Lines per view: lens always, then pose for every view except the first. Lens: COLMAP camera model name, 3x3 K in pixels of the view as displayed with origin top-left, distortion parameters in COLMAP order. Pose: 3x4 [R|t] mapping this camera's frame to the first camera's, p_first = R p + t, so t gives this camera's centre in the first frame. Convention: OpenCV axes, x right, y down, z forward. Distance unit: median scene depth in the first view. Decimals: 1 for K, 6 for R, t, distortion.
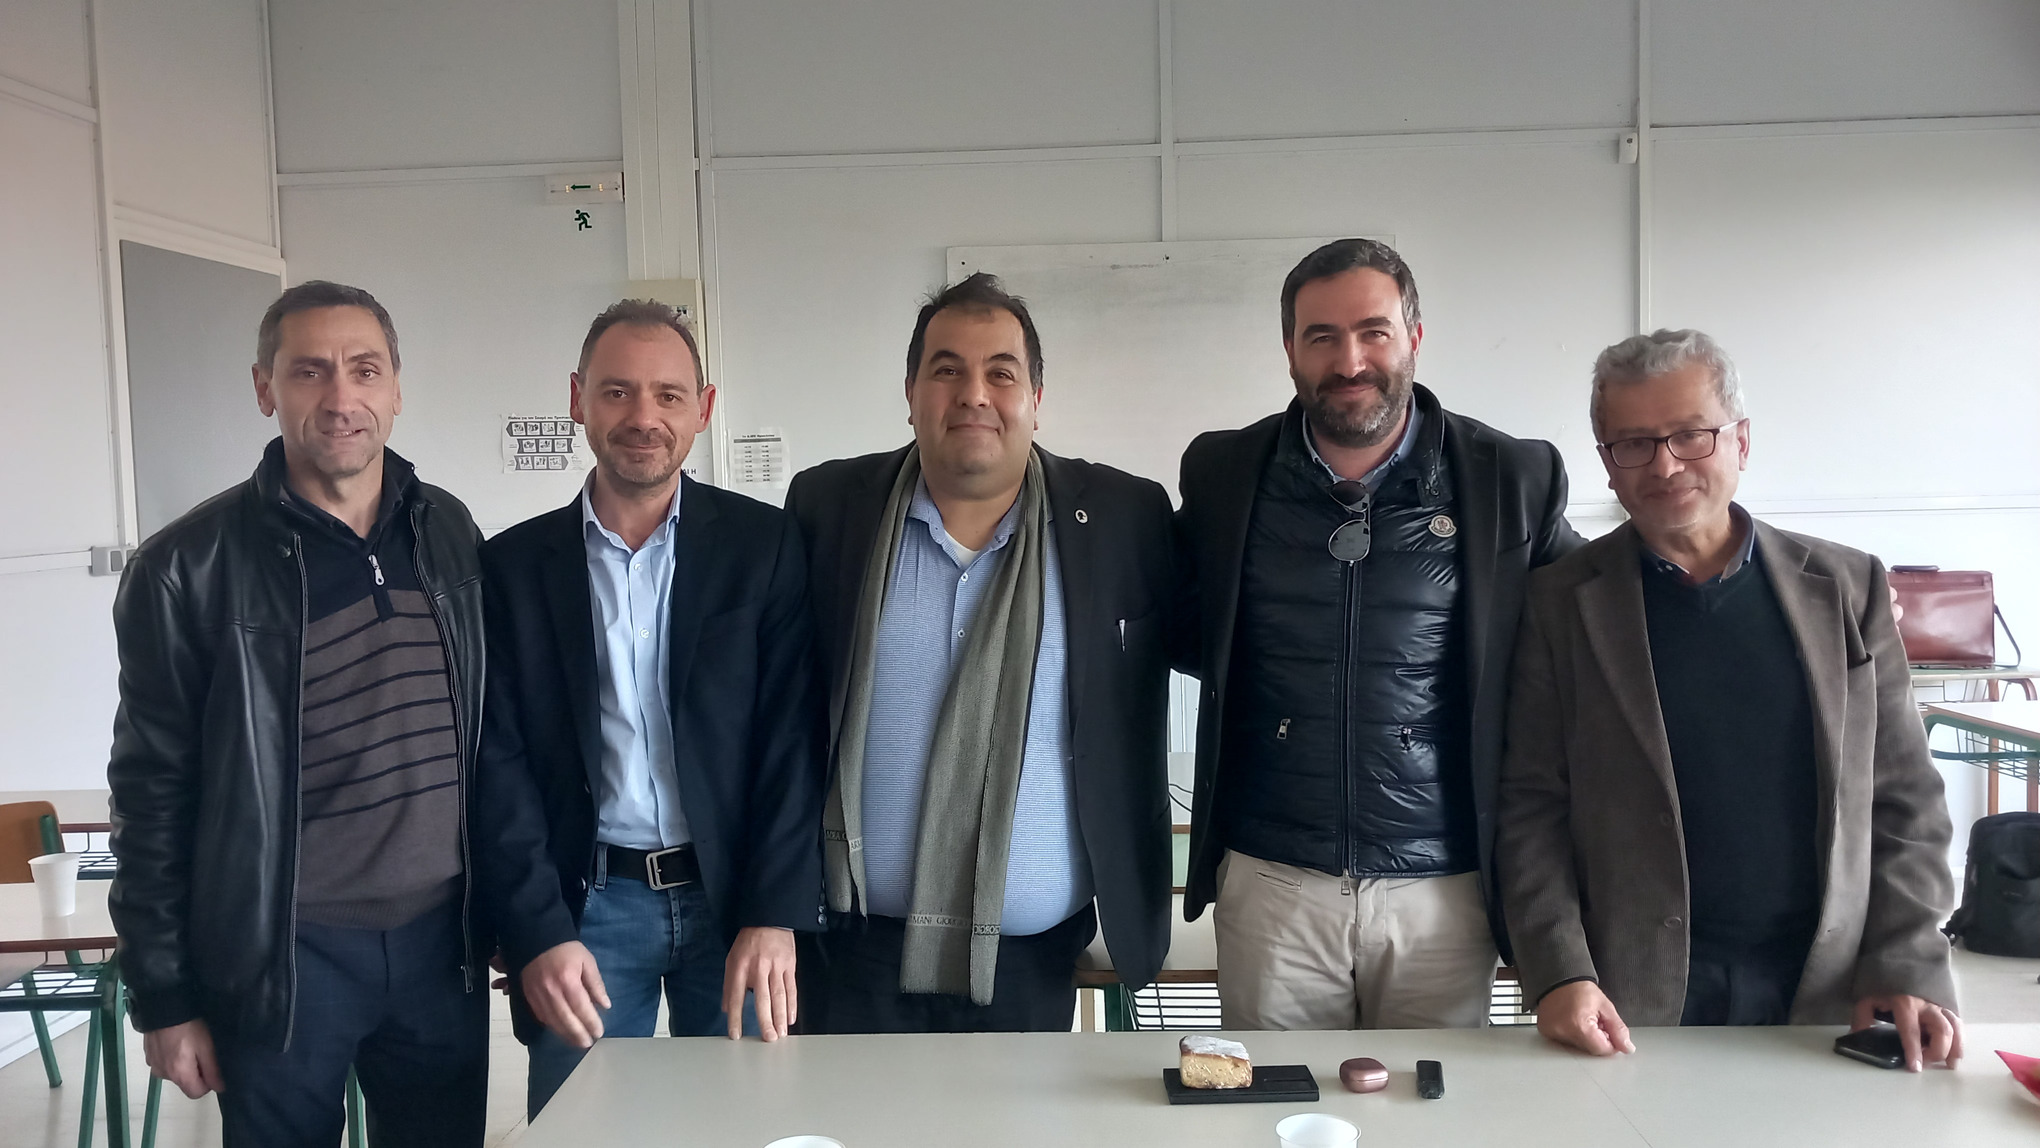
lens RADIAL K [[1623.8, 0, 1019.2], [0, 1623.8, 586.9], [0, 0, 1]] dist [0.069870, -0.126924]
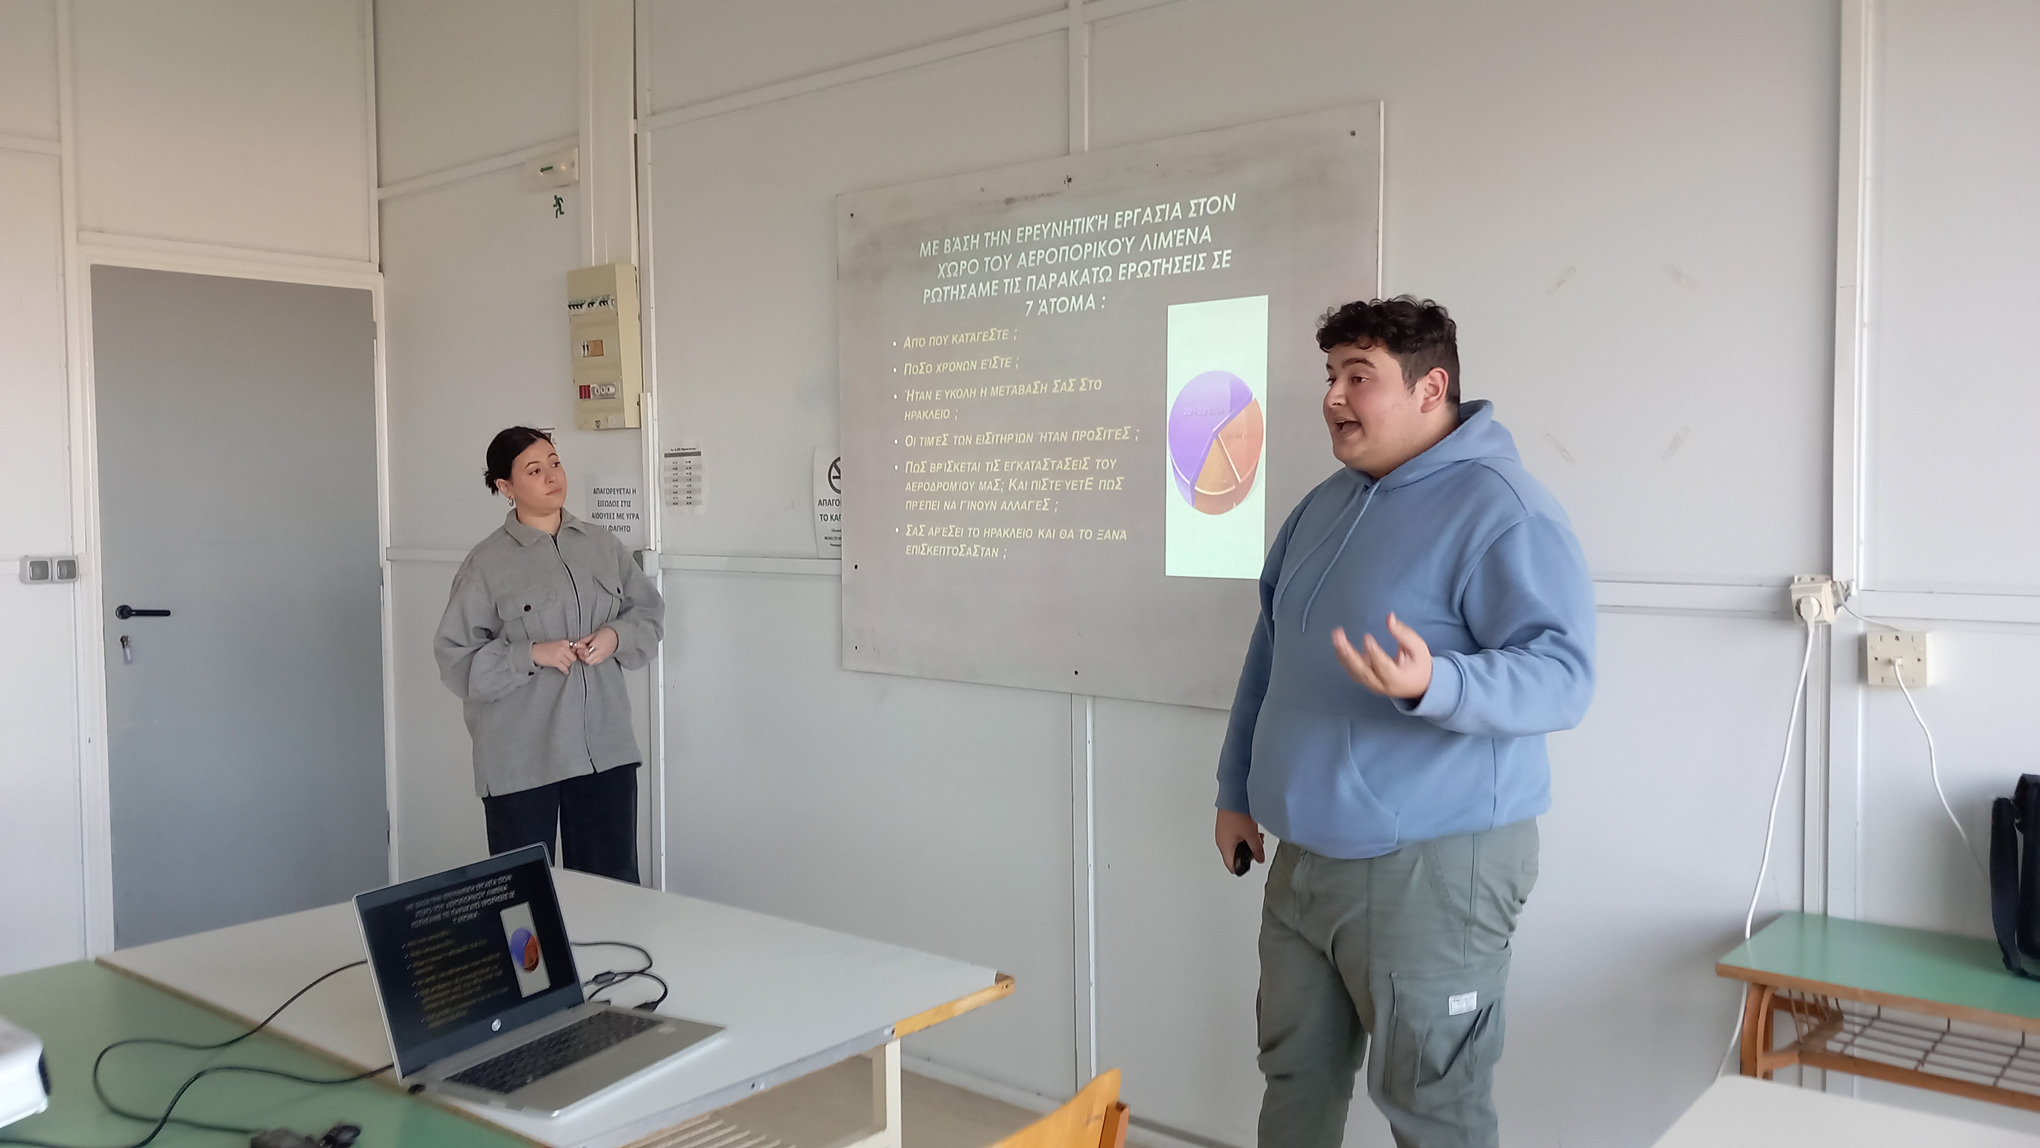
lens RADIAL K [[1623.8, 0, 1030.3], [0, 1623.8, 571.7], [0, 0, 1]] dist [0.069870, -0.126924]
pose [[0.781012, 0.045810, -0.622833, 0.494978], [-0.051836, 0.998620, 0.008448, -0.047756], [0.622361, 0.025688, 0.782309, 0.474328]]
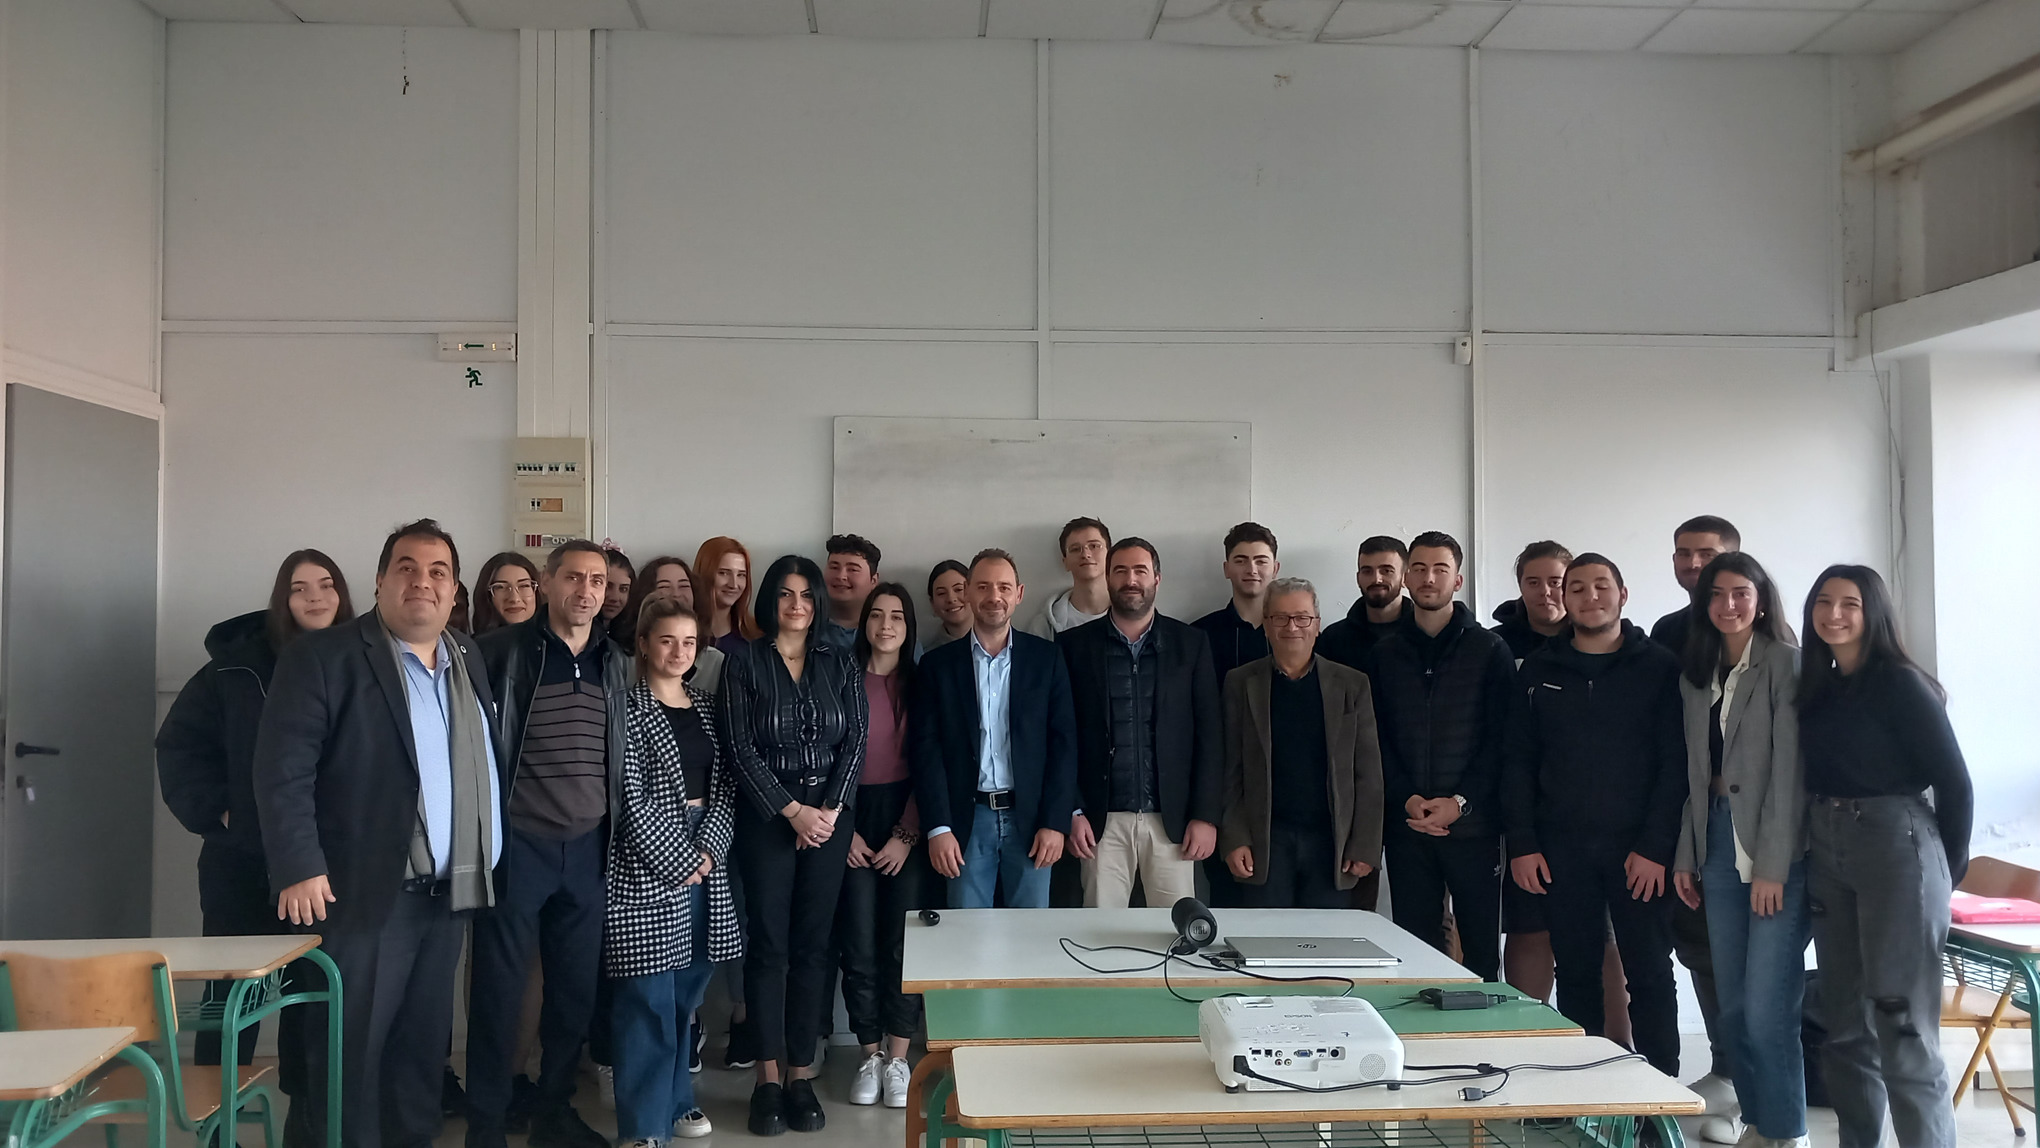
lens RADIAL K [[1623.8, 0, 1020.7], [0, 1623.8, 590.8], [0, 0, 1]] dist [0.069870, -0.126924]
pose [[0.995845, 0.027497, 0.086811, -0.010749], [-0.018920, 0.994994, -0.098125, 0.002830], [-0.089075, 0.096075, 0.991380, -0.034778]]
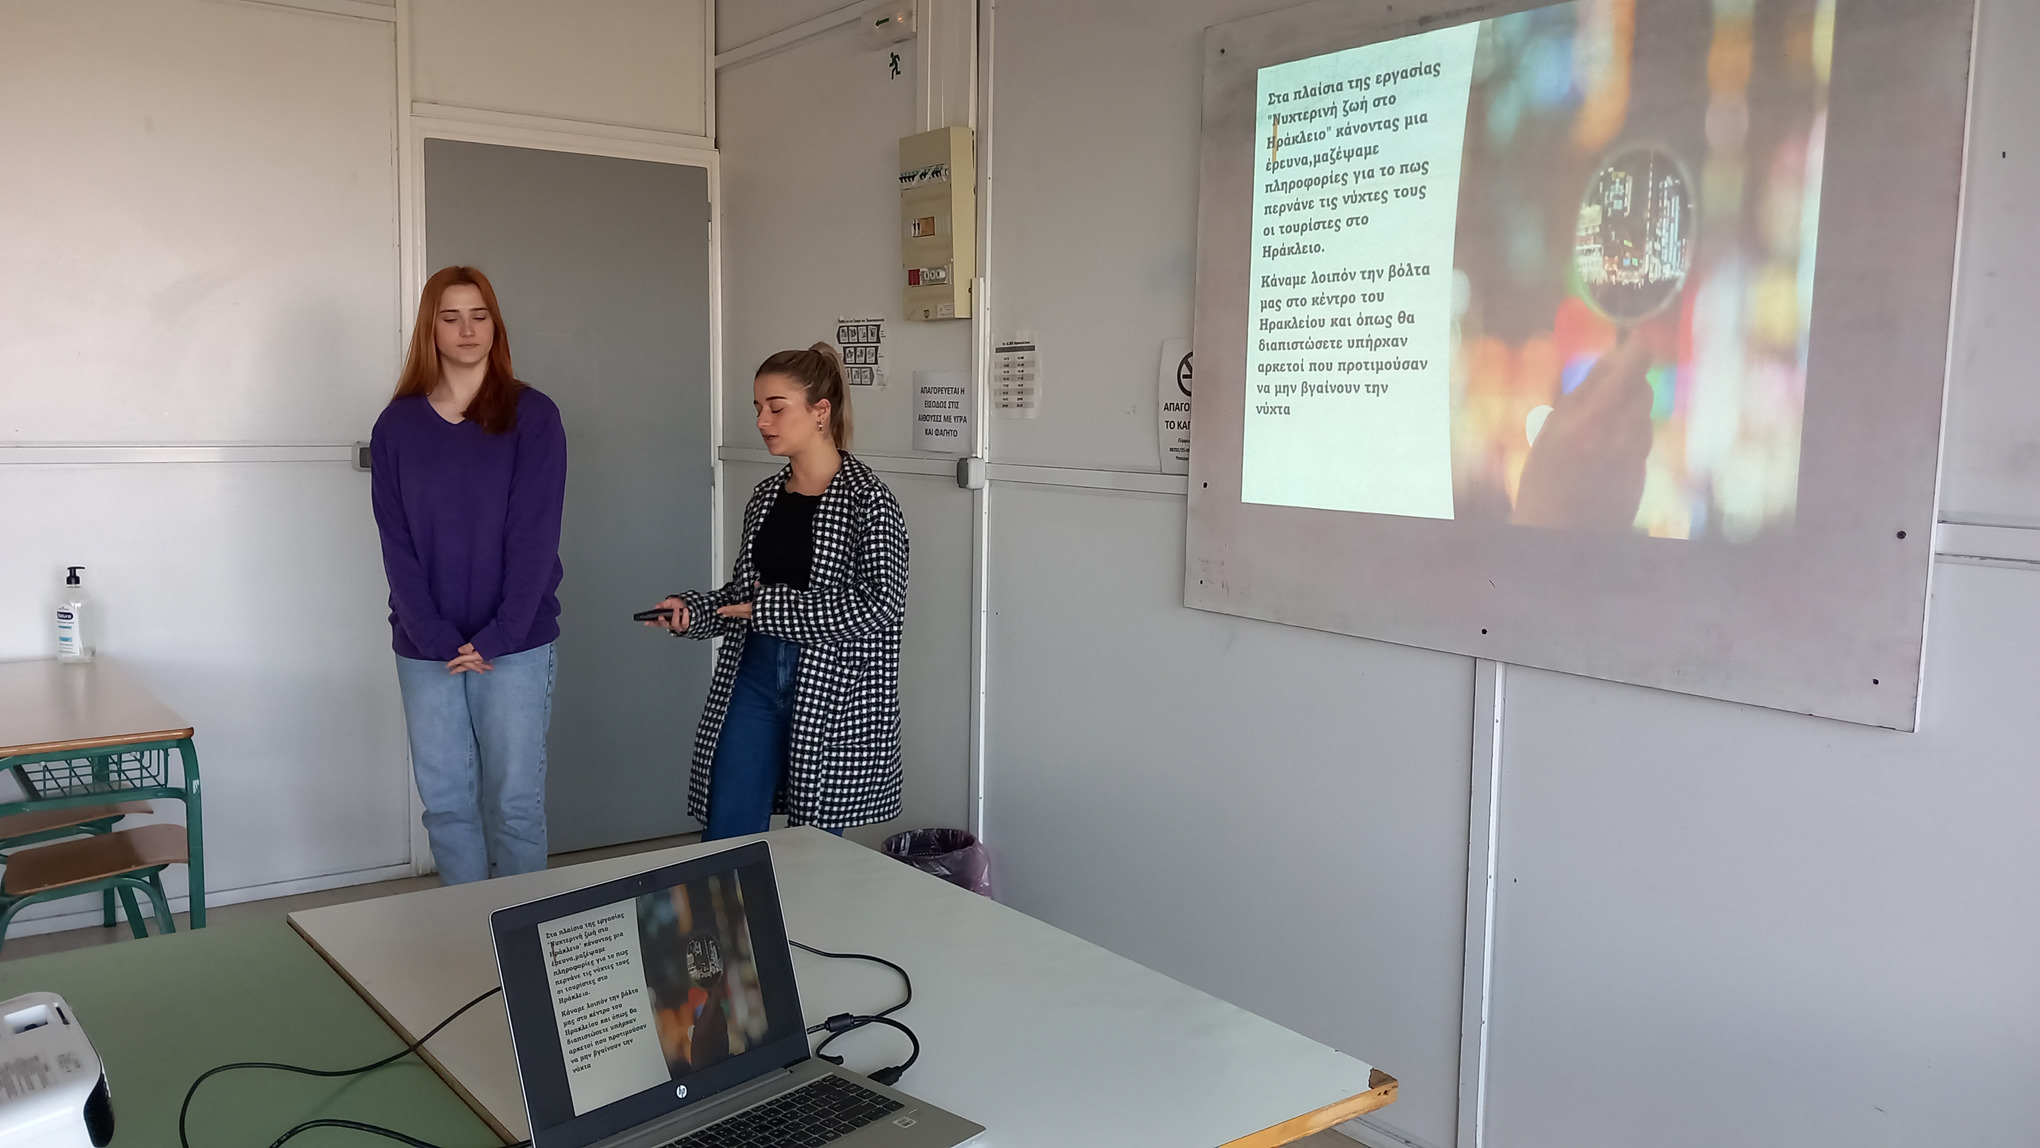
lens RADIAL K [[1623.8, 0, 1015.7], [0, 1623.8, 587.9], [0, 0, 1]] dist [0.069870, -0.126924]
pose [[0.615620, 0.119598, -0.778915, 0.412303], [-0.083973, 0.992745, 0.086062, -0.047961], [0.783556, 0.012427, 0.621197, 0.564243]]
